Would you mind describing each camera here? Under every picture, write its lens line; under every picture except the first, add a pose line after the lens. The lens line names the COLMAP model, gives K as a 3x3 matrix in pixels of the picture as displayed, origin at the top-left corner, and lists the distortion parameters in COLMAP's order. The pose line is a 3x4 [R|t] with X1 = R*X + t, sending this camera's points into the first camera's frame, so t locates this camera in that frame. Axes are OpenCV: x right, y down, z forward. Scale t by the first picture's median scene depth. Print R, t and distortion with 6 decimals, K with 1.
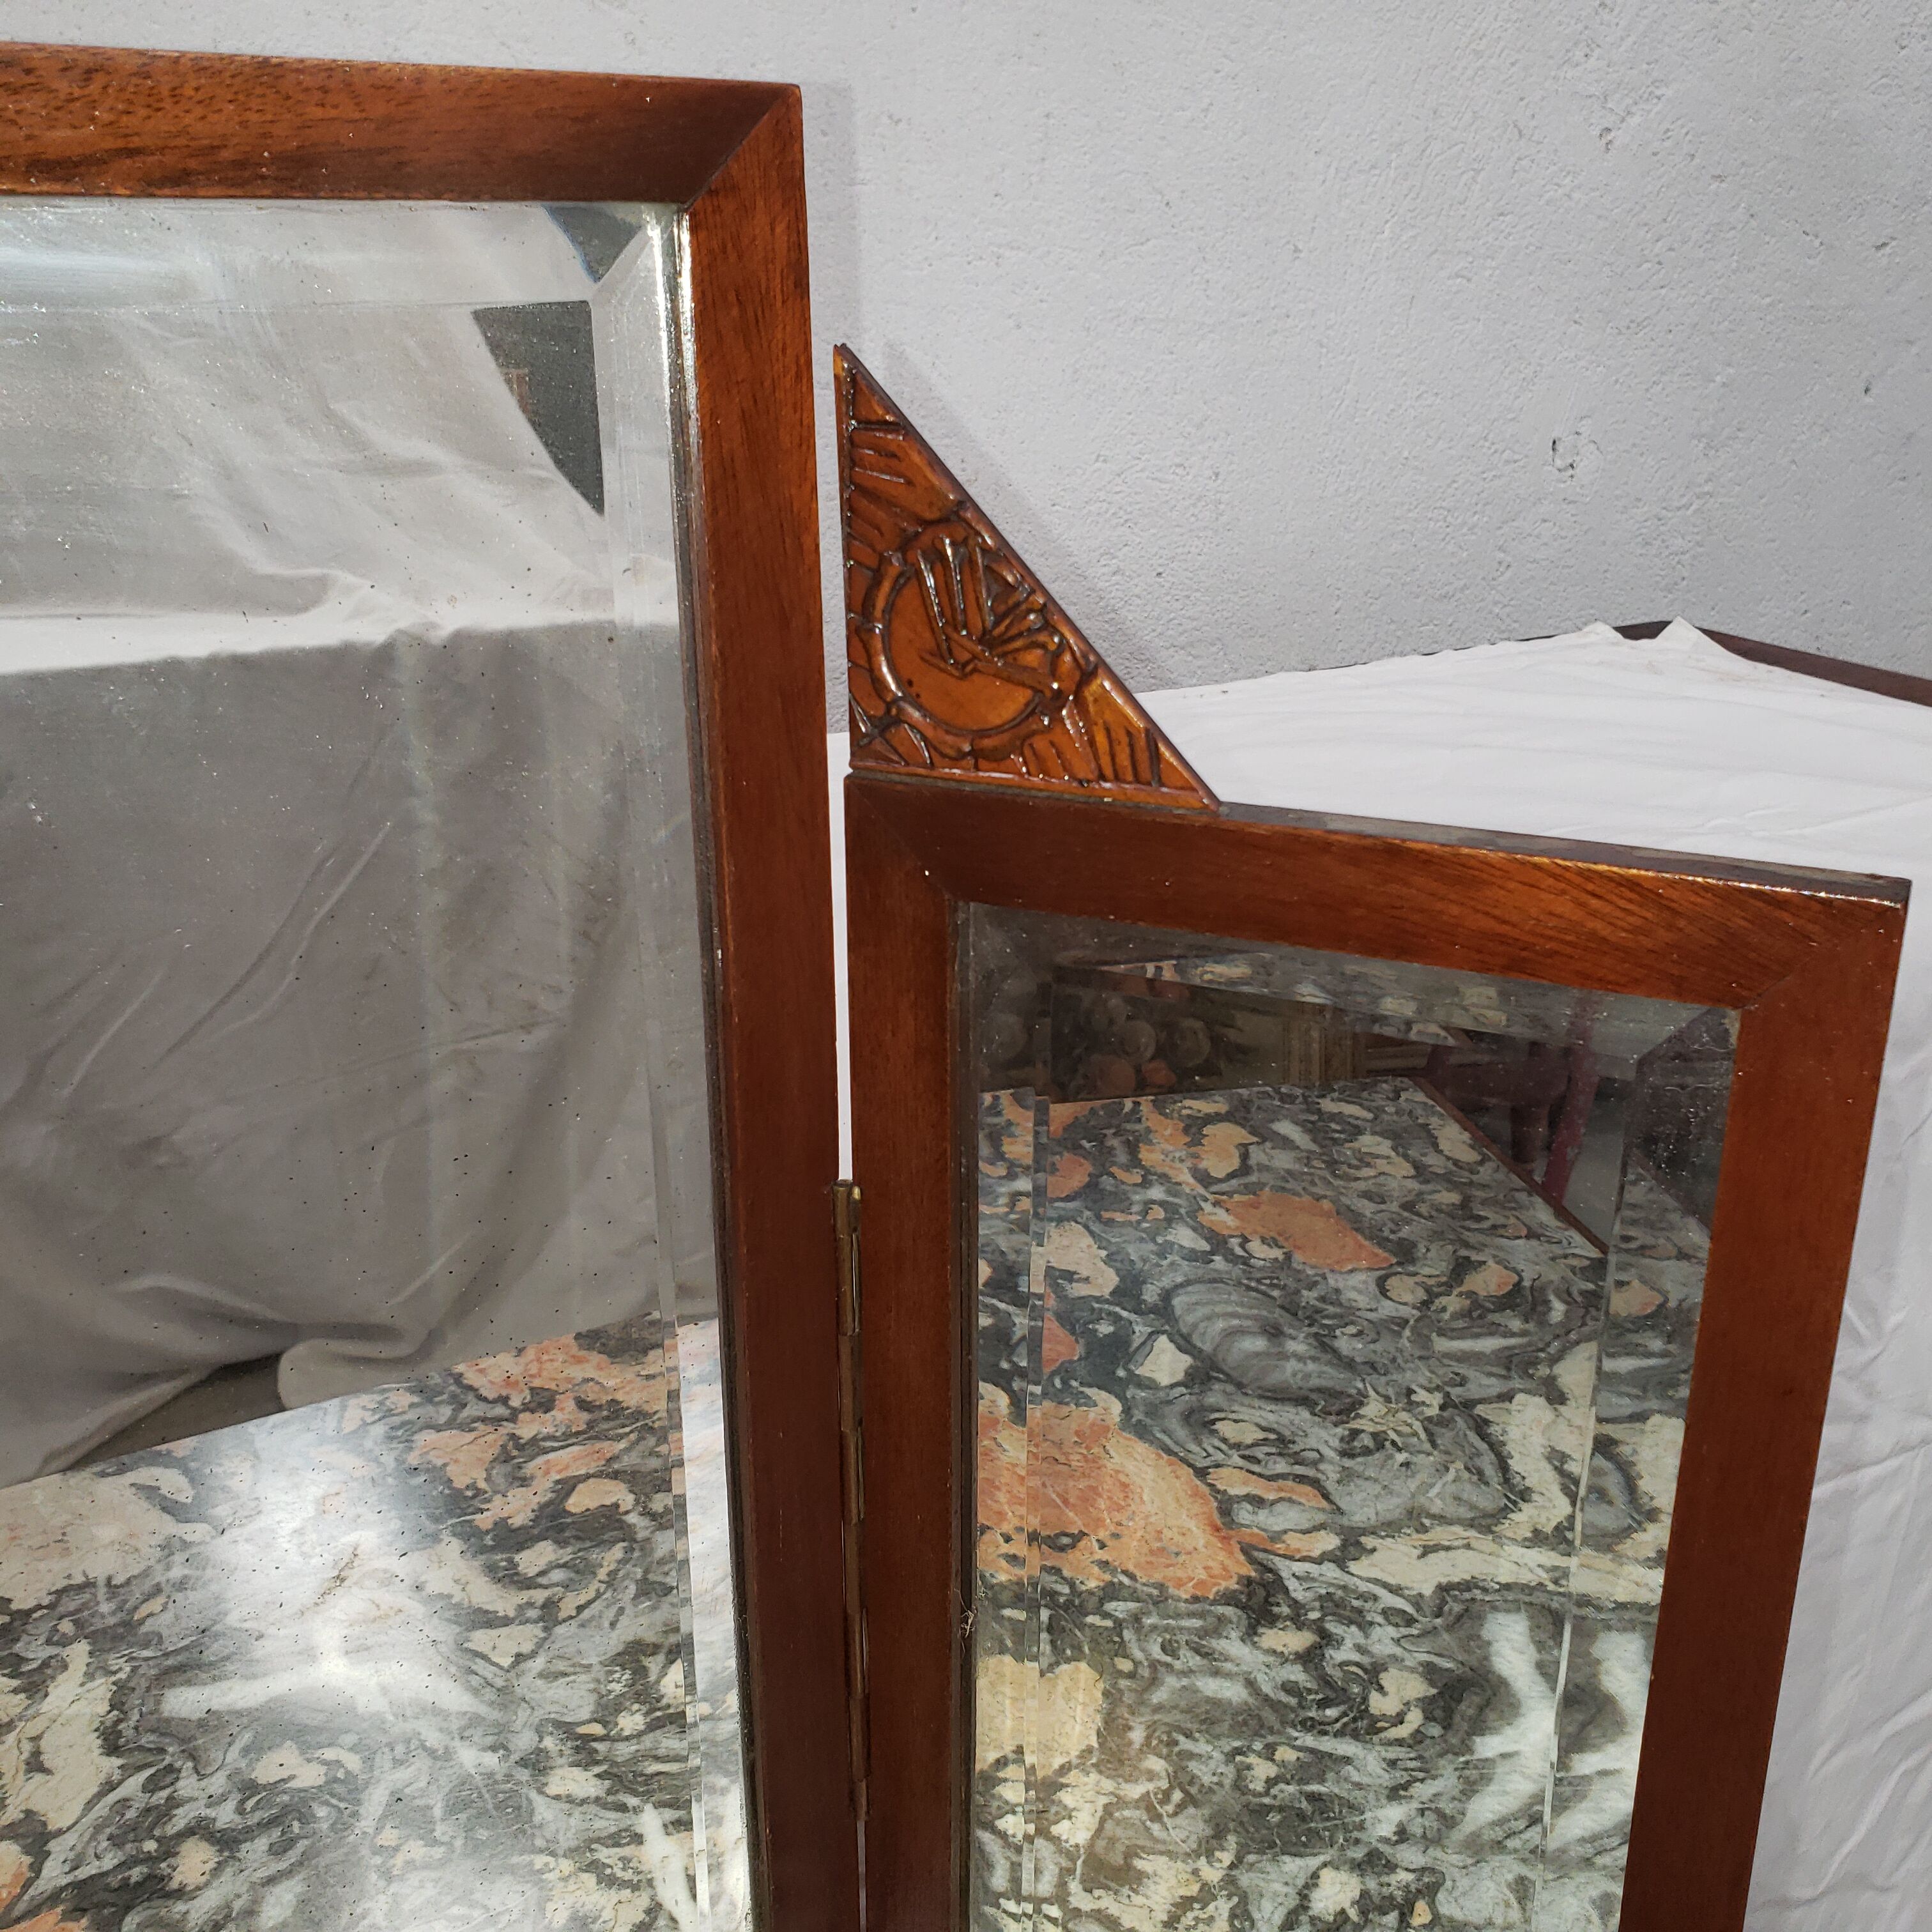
lens RADIAL K [[2018.8, 0, 969.7], [0, 2018.8, 952.6], [0, 0, 1]] dist [0.013691, 0.000000]
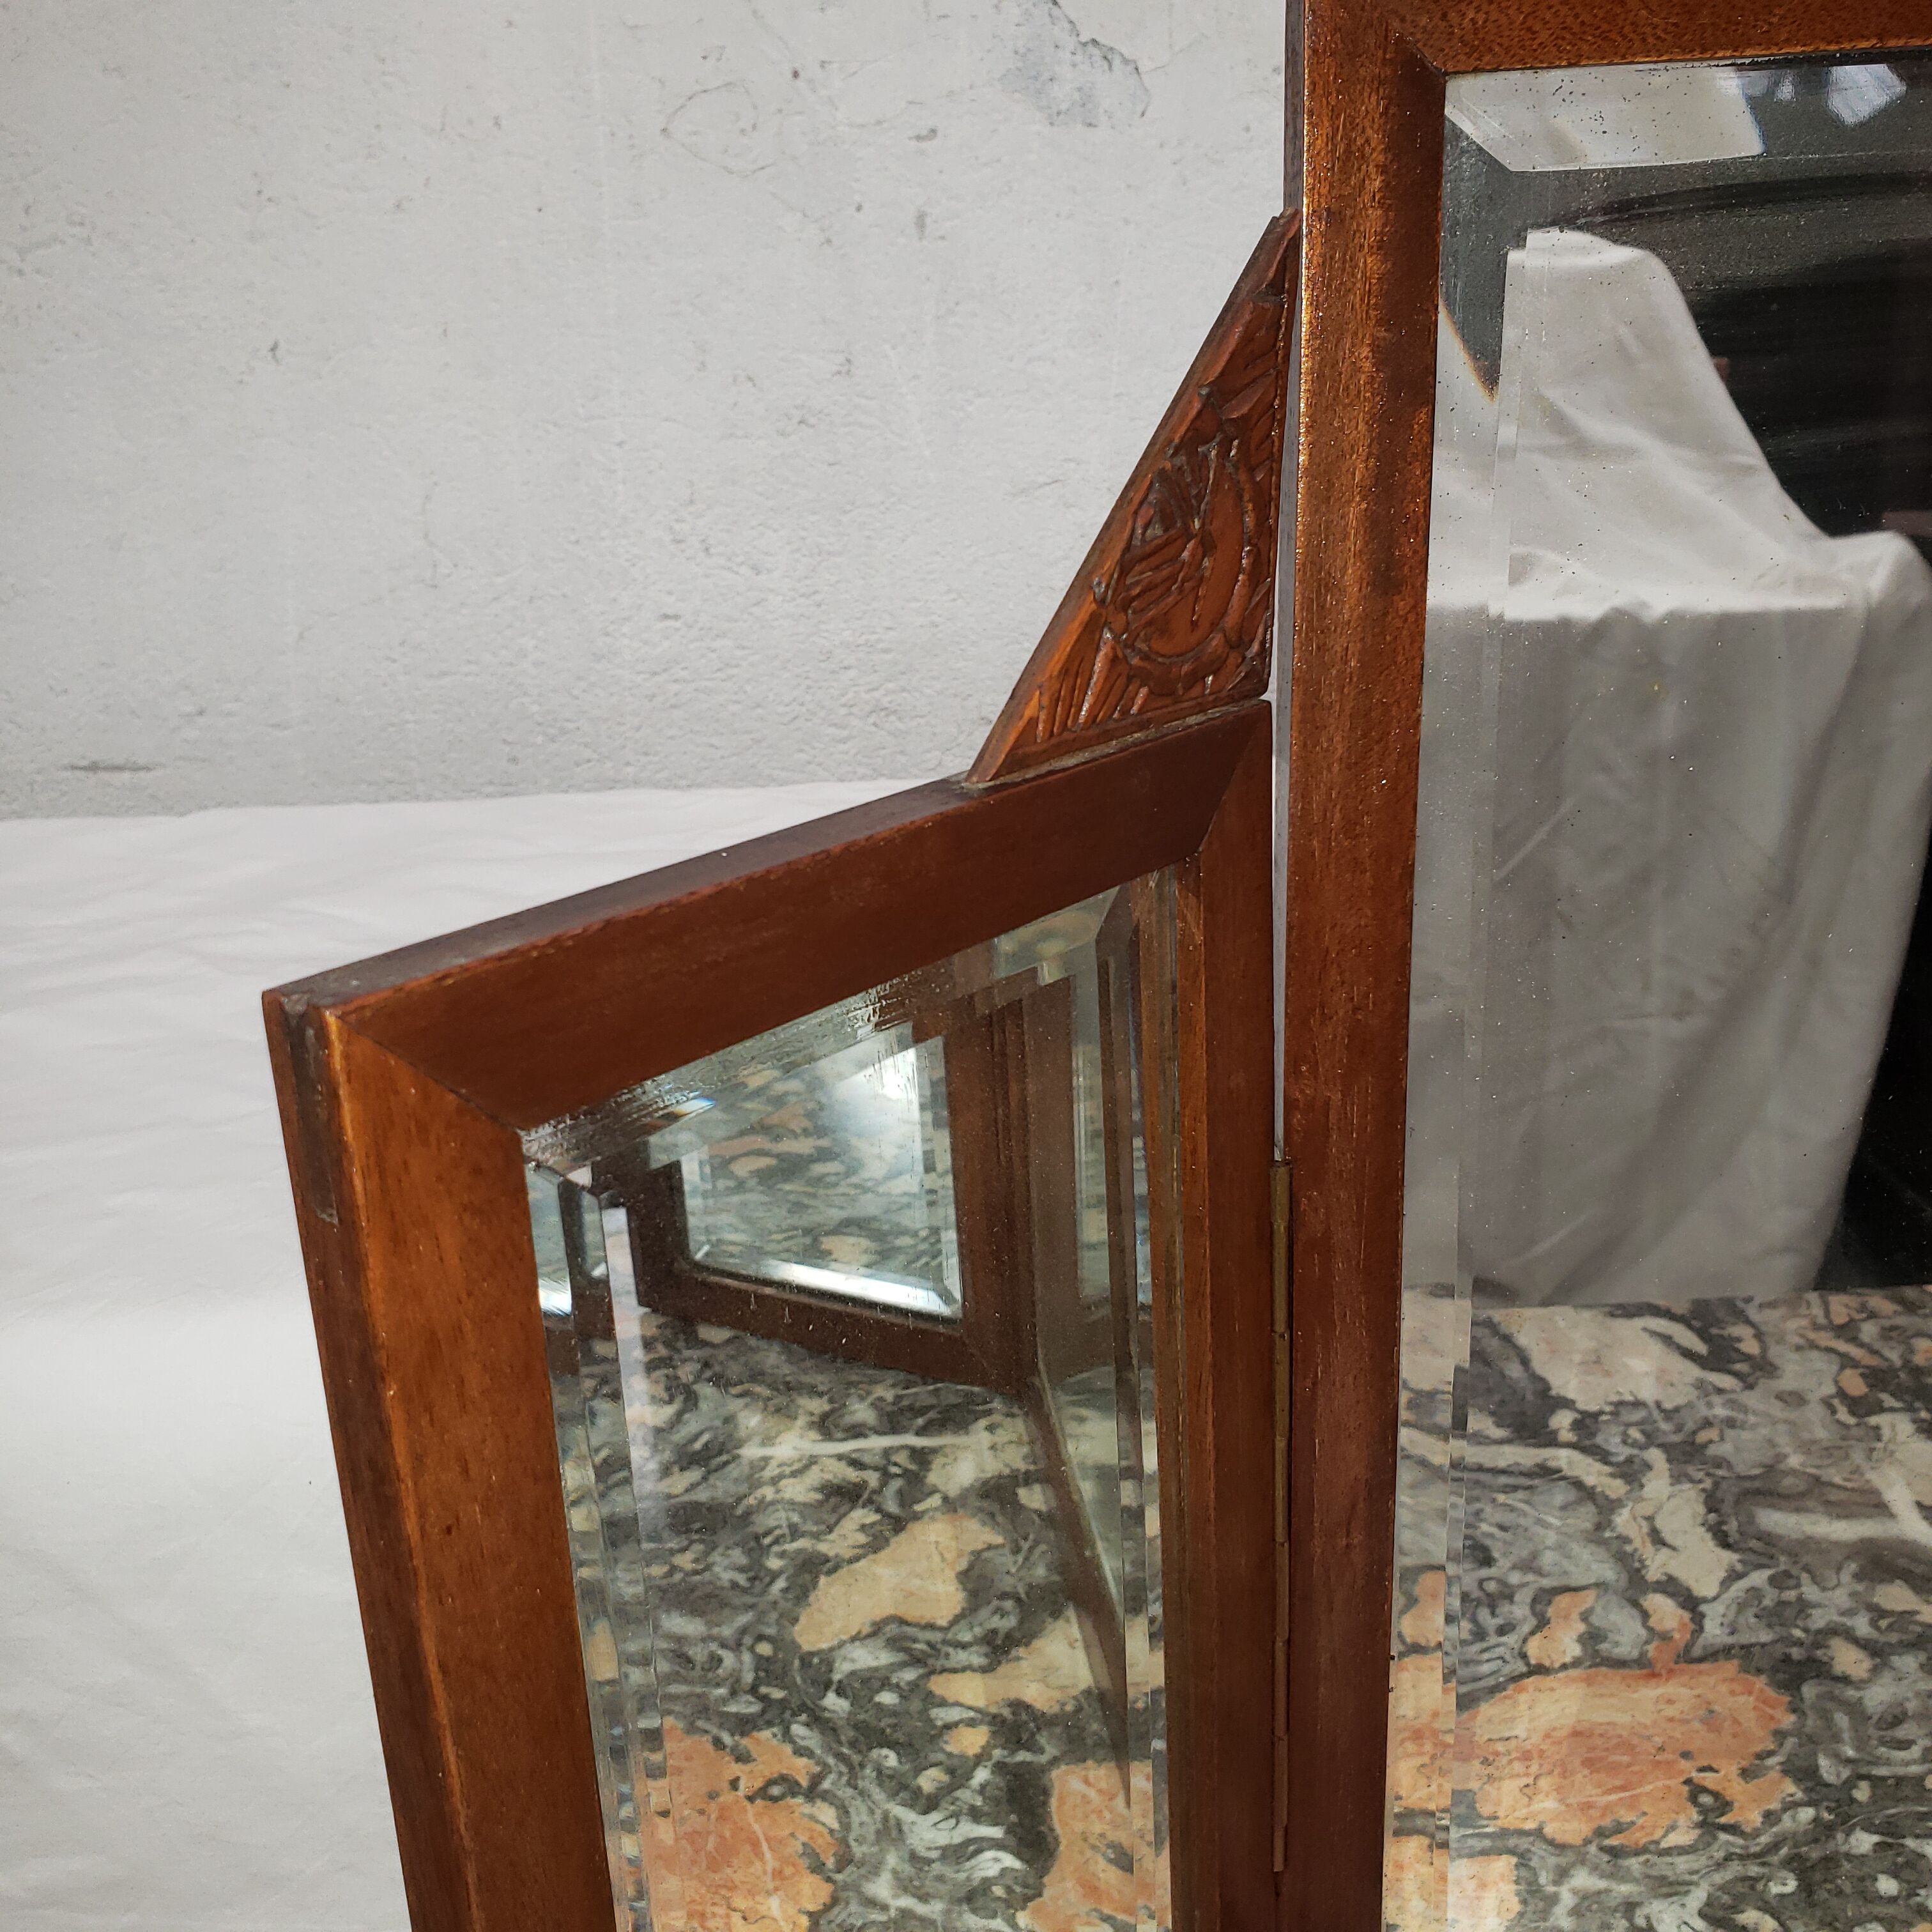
lens RADIAL K [[2018.8, 0, 962.0], [0, 2018.8, 976.5], [0, 0, 1]] dist [0.013691, 0.000000]
pose [[0.885473, 0.120460, -0.448806, -0.254755], [-0.118027, 0.992445, 0.033512, 0.076087], [0.449452, 0.023297, 0.893000, -0.131263]]
